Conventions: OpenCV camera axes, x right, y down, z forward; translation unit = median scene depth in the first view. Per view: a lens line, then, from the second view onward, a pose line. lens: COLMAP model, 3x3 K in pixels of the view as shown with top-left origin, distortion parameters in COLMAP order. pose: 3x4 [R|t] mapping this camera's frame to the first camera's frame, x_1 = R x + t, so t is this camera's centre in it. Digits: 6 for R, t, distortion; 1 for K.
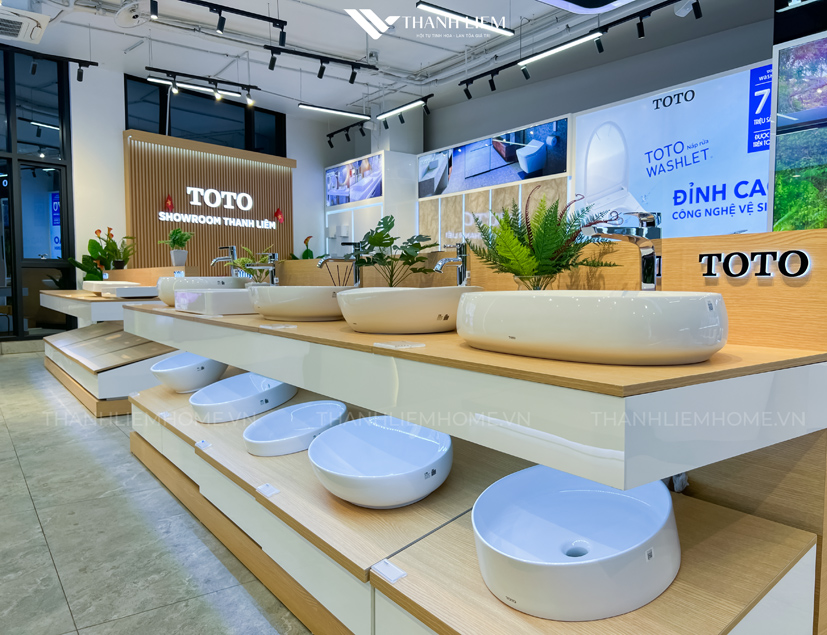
lens RADIAL K [[652.9, 0, 426.9], [0, 652.9, 324.5], [0, 0, 1]] dist [0.034533, -0.040754]
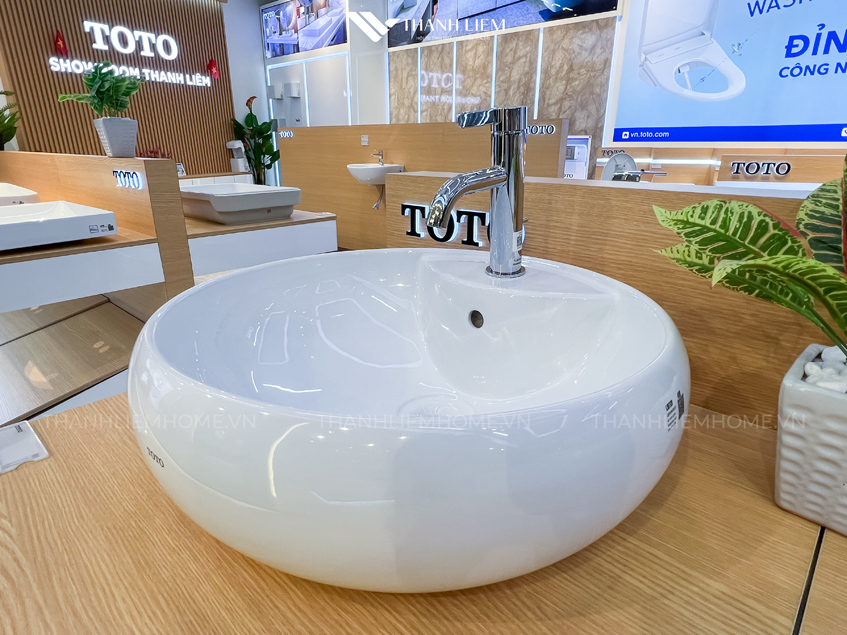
lens RADIAL K [[482.6, 0, 395.1], [0, 482.6, 322.3], [0, 0, 1]] dist [-0.018380, 0.006568]
pose [[0.981836, -0.070046, 0.176327, -0.153991], [0.015741, 0.956224, 0.292211, -0.043056], [-0.189076, -0.284128, 0.939958, 0.369448]]
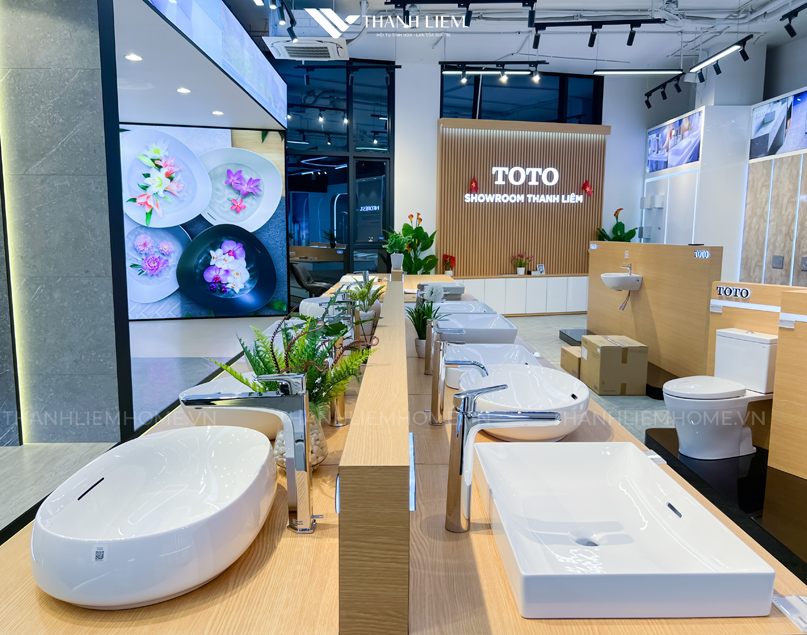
lens RADIAL K [[655.3, 0, 409.0], [0, 655.3, 325.7], [0, 0, 1]] dist [0.049620, -0.057222]
pose [[0.806735, 0.080720, -0.585375, 0.165046], [-0.032173, 0.995157, 0.092887, -0.055961], [0.590037, -0.056102, 0.805424, 0.076494]]
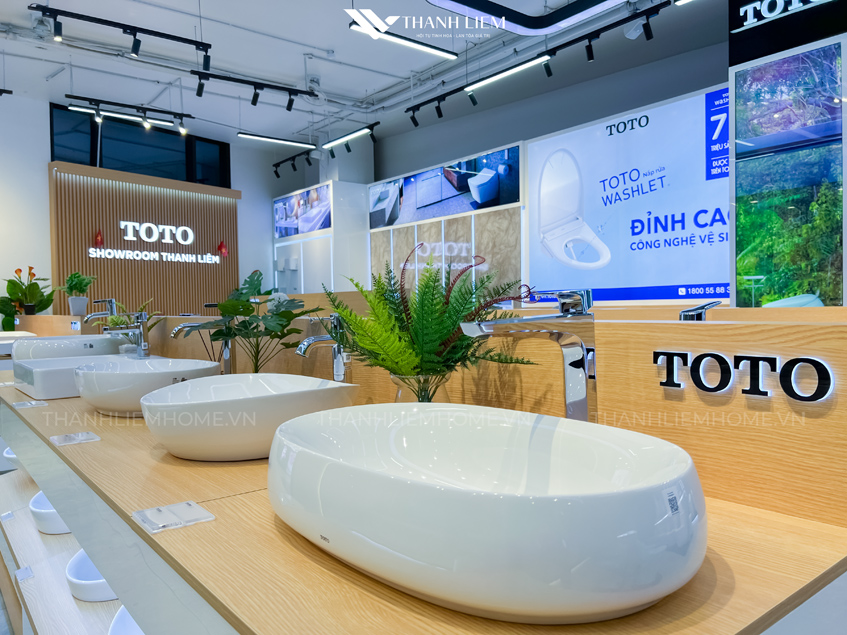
lens RADIAL K [[644.4, 0, 424.8], [0, 644.4, 321.6], [0, 0, 1]] dist [0.035063, -0.040758]
pose [[0.998964, -0.019443, 0.041139, 0.029767], [0.021095, 0.998973, -0.040109, -0.020977], [-0.040317, 0.040935, 0.998348, 0.067215]]
